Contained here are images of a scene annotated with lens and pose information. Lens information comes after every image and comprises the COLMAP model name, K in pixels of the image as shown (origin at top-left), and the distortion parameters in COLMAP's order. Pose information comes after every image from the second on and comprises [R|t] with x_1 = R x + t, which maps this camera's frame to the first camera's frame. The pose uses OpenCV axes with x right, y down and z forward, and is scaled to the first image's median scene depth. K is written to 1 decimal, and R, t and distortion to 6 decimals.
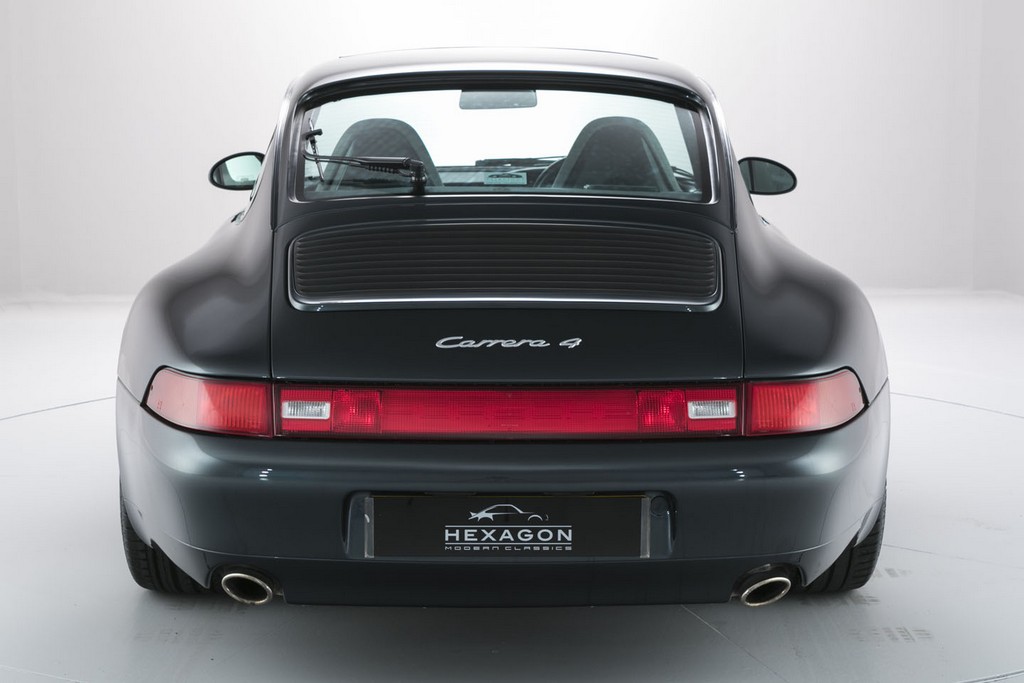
lens RADIAL K [[1699.0, 0, 503.7], [0, 1699.0, 334.5], [0, 0, 1]] dist [0.184975, 0.000000]
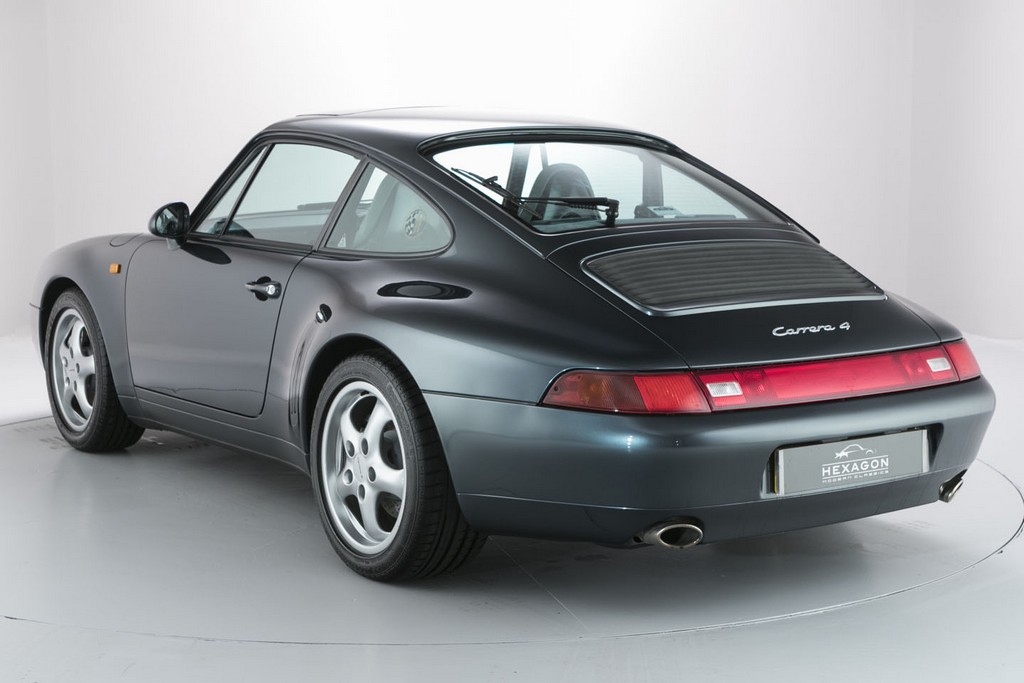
lens RADIAL K [[1826.6, 0, 511.3], [0, 1826.6, 340.0], [0, 0, 1]] dist [0.054166, 0.000000]
pose [[0.814205, -0.069262, 0.576431, -1.046527], [0.086878, 0.996214, -0.003012, -0.002793], [-0.574040, 0.052532, 0.817140, -0.042098]]
